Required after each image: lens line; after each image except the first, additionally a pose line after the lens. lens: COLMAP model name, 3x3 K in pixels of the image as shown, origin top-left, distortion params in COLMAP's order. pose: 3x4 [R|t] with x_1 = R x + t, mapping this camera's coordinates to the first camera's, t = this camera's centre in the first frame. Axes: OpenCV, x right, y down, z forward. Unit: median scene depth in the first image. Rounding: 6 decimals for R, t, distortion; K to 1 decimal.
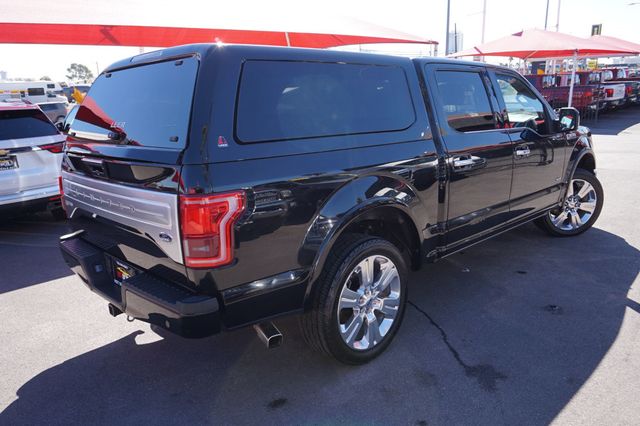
lens RADIAL K [[485.4, 0, 320.0], [0, 485.4, 213.0], [0, 0, 1]] dist [-0.034214, -0.003403]
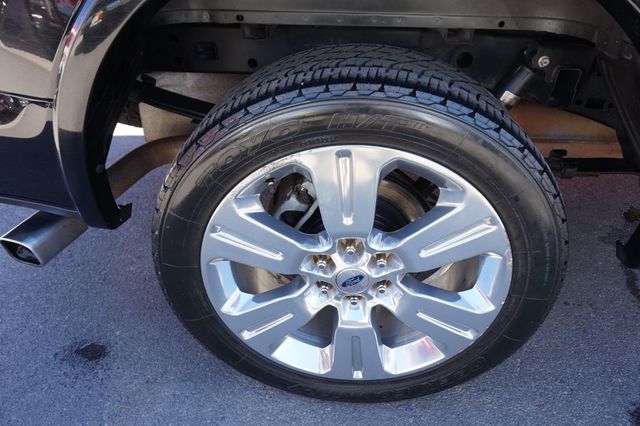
lens RADIAL K [[448.1, 0, 320.0], [0, 448.1, 213.0], [0, 0, 1]] dist [-0.047809, 0.061402]
pose [[0.657908, 0.456307, -0.599117, 0.151647], [-0.189353, 0.870208, 0.454844, 0.008605], [0.728905, -0.185801, 0.658920, 0.489922]]
